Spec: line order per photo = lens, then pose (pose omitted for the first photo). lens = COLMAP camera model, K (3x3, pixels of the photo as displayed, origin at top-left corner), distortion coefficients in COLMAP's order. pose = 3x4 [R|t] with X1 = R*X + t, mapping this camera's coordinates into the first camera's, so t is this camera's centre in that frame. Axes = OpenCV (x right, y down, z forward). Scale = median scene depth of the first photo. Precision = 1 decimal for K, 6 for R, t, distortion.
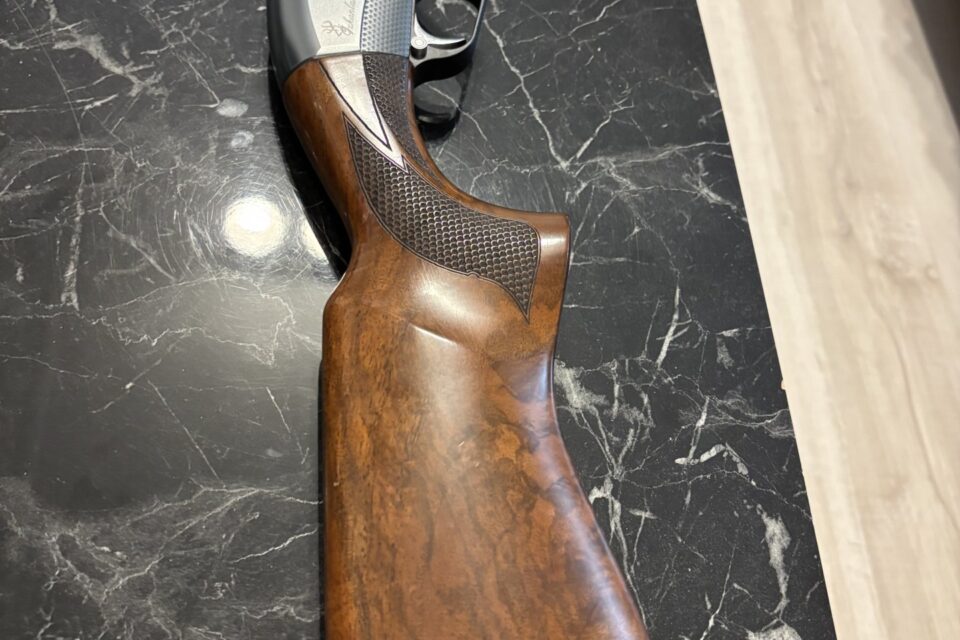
lens RADIAL K [[982.5, 0, 474.9], [0, 982.5, 333.0], [0, 0, 1]] dist [0.005269, 0.000000]
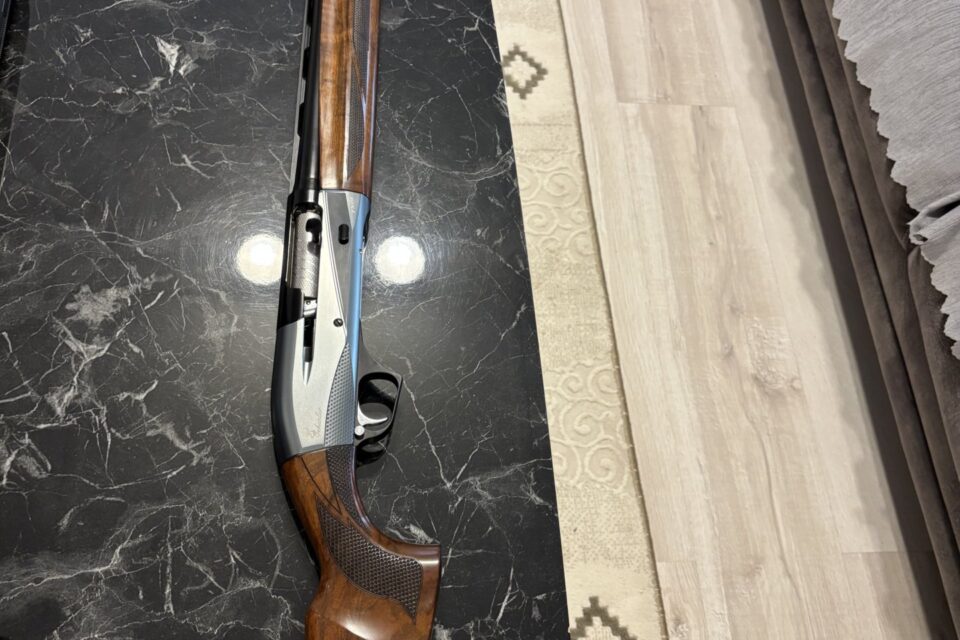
lens RADIAL K [[982.5, 0, 476.6], [0, 982.5, 306.8], [0, 0, 1]] dist [0.005269, 0.000000]
pose [[0.999656, -0.025510, -0.006127, 0.158929], [0.025700, 0.999116, 0.033259, -0.540286], [0.005273, -0.033405, 0.999428, -0.684336]]
